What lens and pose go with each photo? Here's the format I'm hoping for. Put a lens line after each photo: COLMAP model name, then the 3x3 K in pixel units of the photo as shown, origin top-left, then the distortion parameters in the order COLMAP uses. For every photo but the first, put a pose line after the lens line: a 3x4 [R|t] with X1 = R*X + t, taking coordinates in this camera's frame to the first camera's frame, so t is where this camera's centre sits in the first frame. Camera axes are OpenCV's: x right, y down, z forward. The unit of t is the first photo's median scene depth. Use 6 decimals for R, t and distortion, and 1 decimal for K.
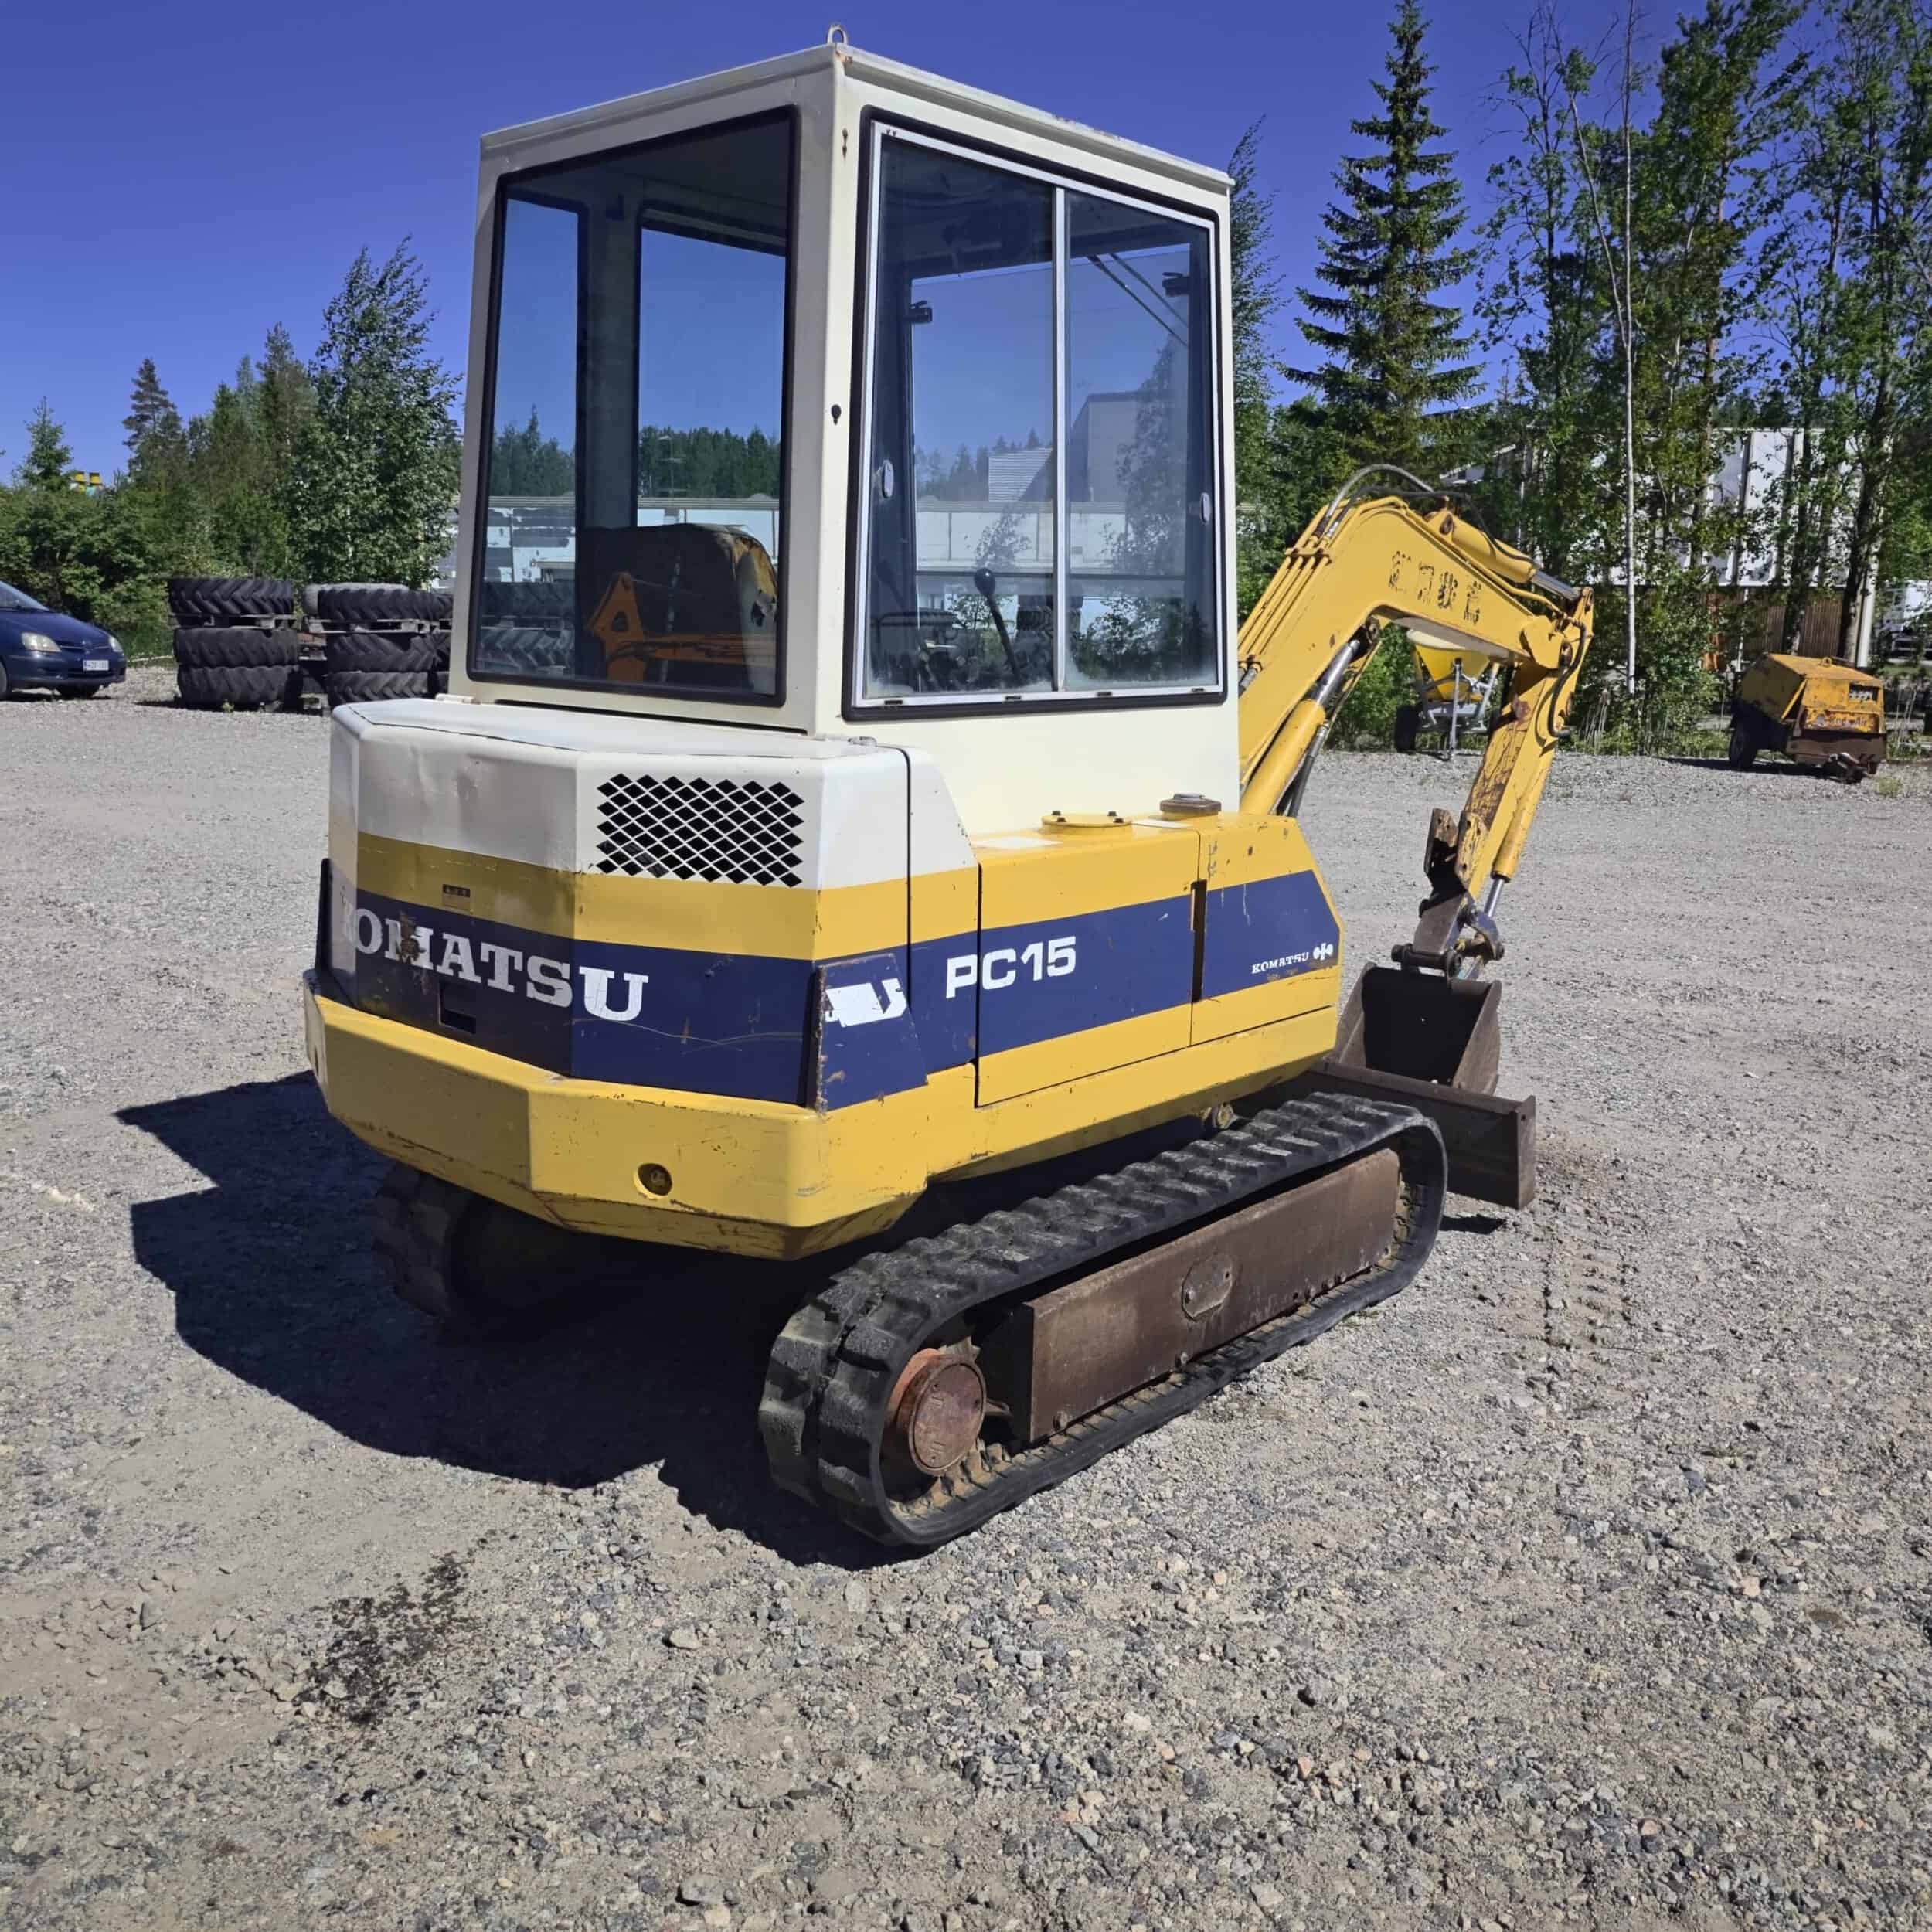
lens RADIAL K [[1803.1, 0, 966.1], [0, 1803.1, 975.2], [0, 0, 1]] dist [0.005525, 0.000000]
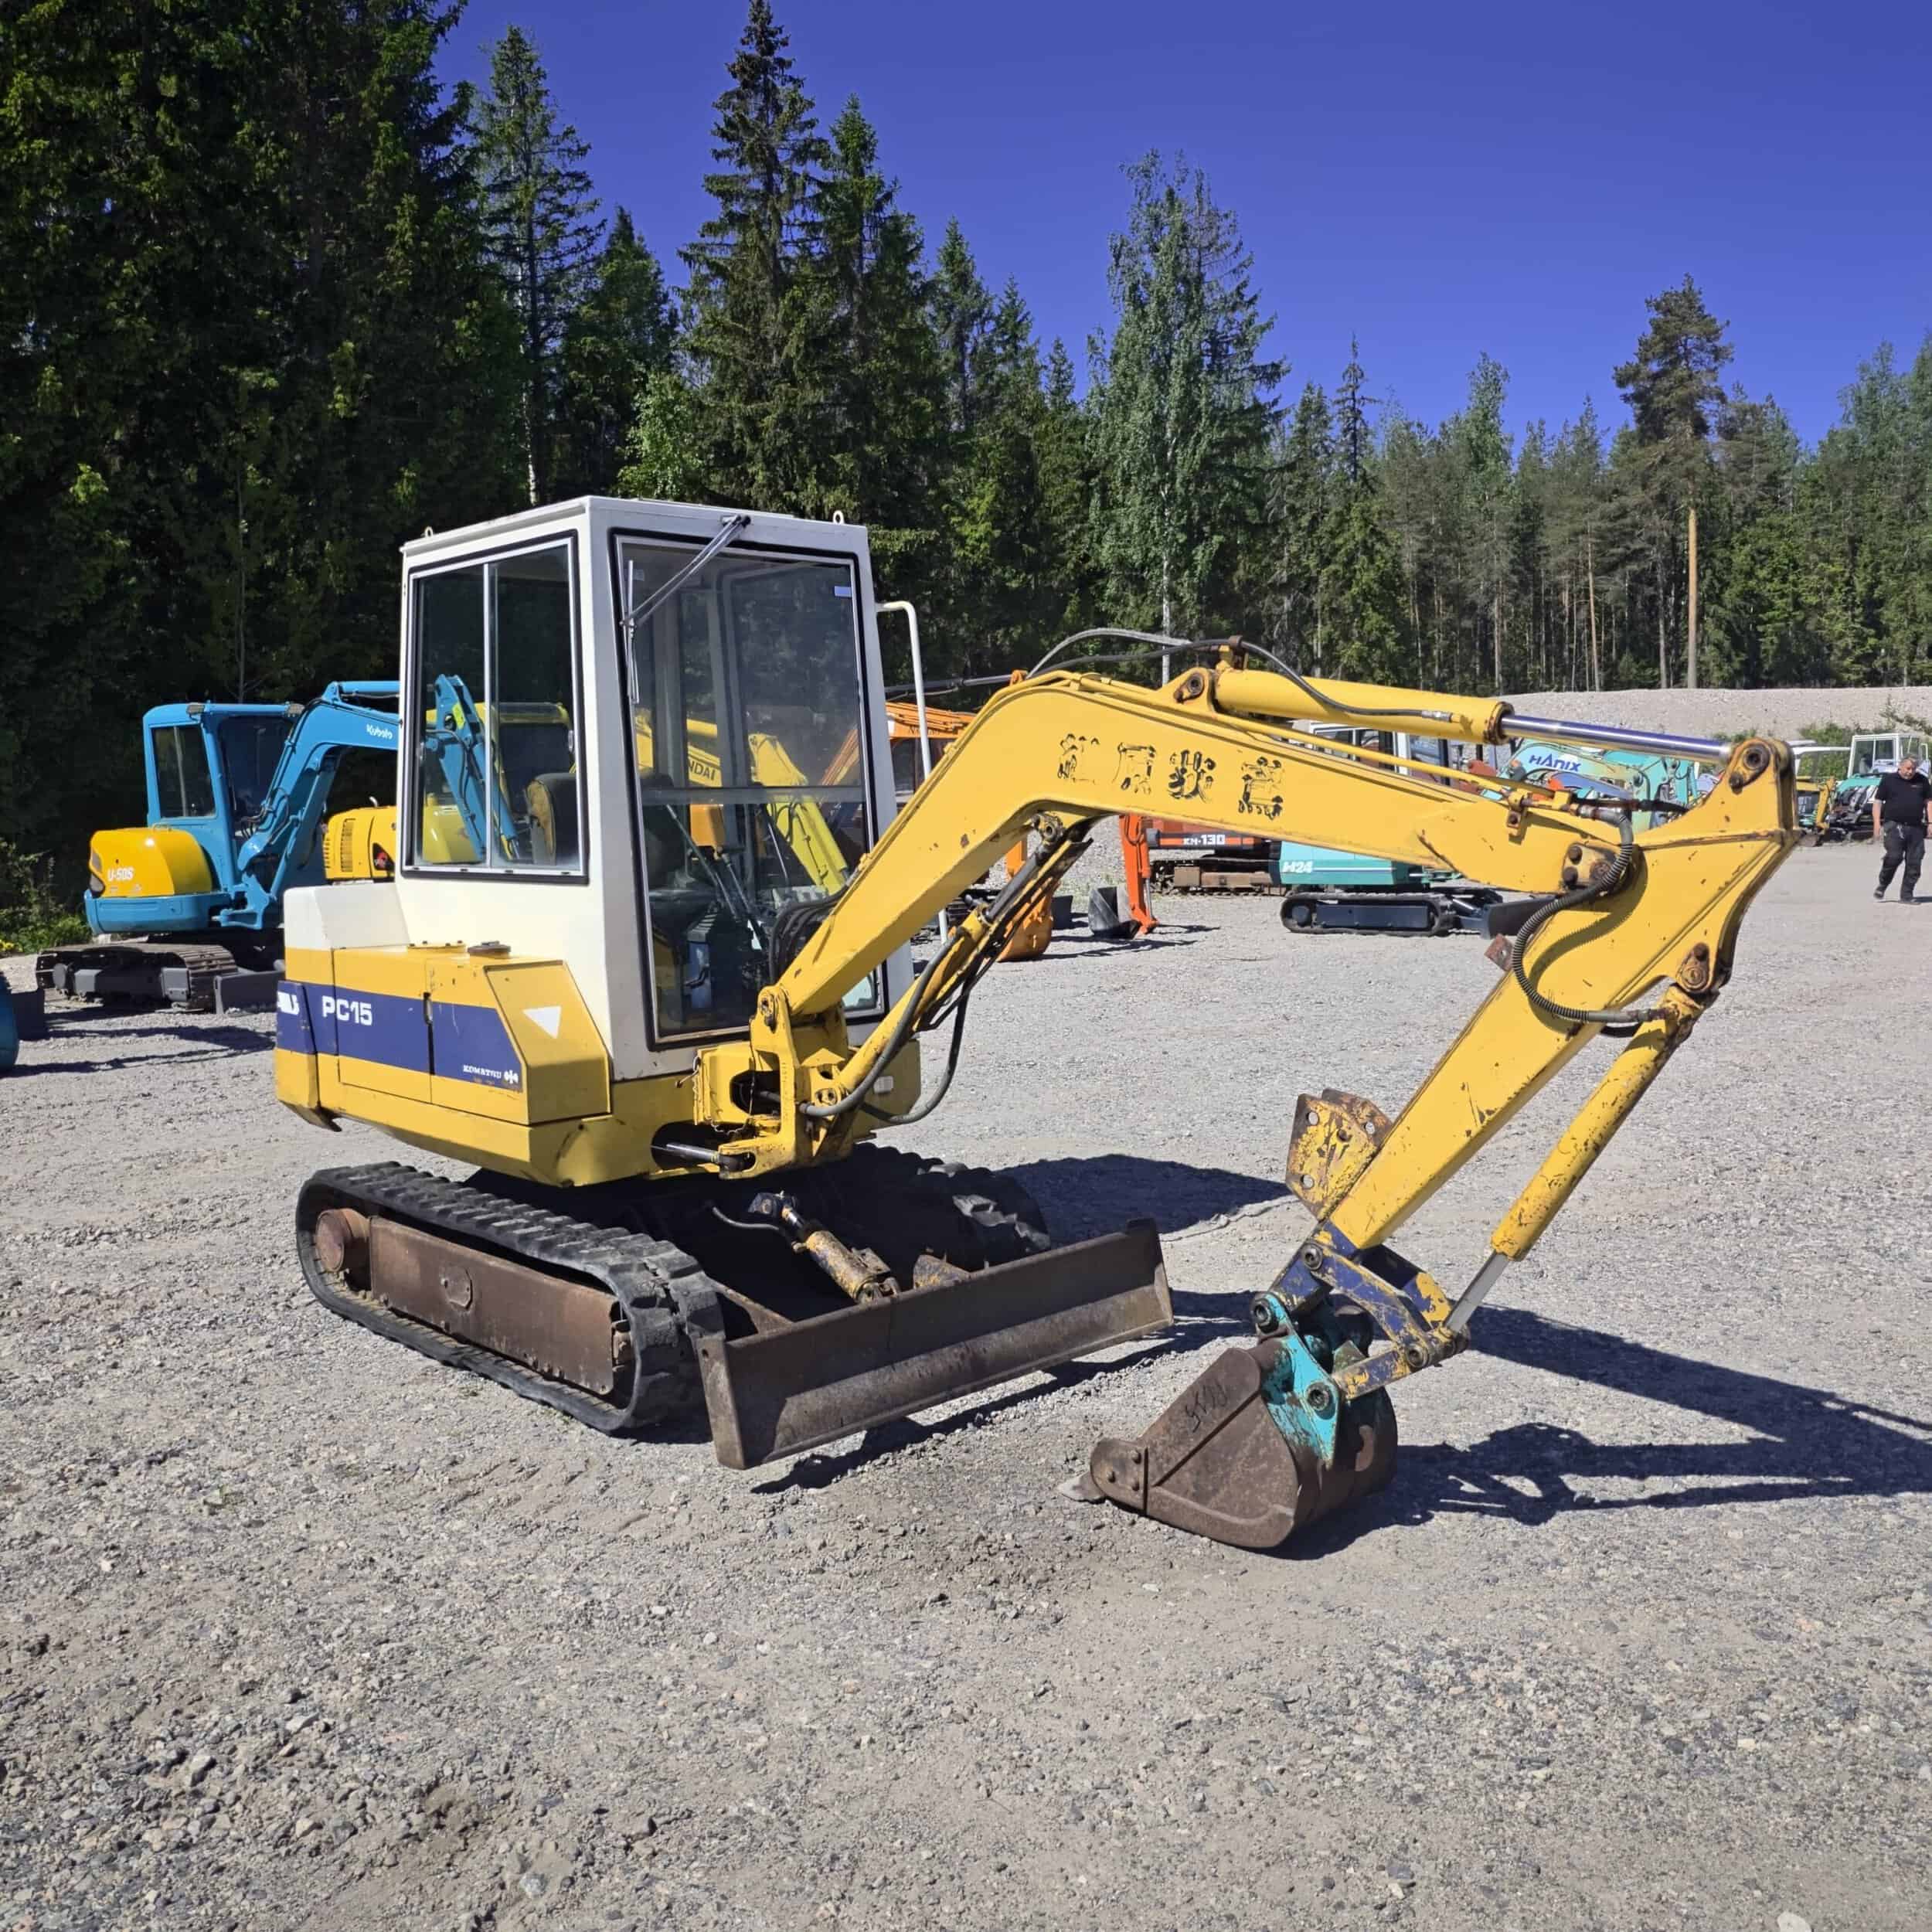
lens RADIAL K [[1803.1, 0, 965.9], [0, 1803.1, 965.9], [0, 0, 1]] dist [0.005525, 0.000000]
pose [[-0.089083, 0.071011, -0.993490, 1.766109], [-0.186818, 0.978562, 0.086695, -0.321765], [0.978347, 0.193324, -0.073907, 1.716771]]
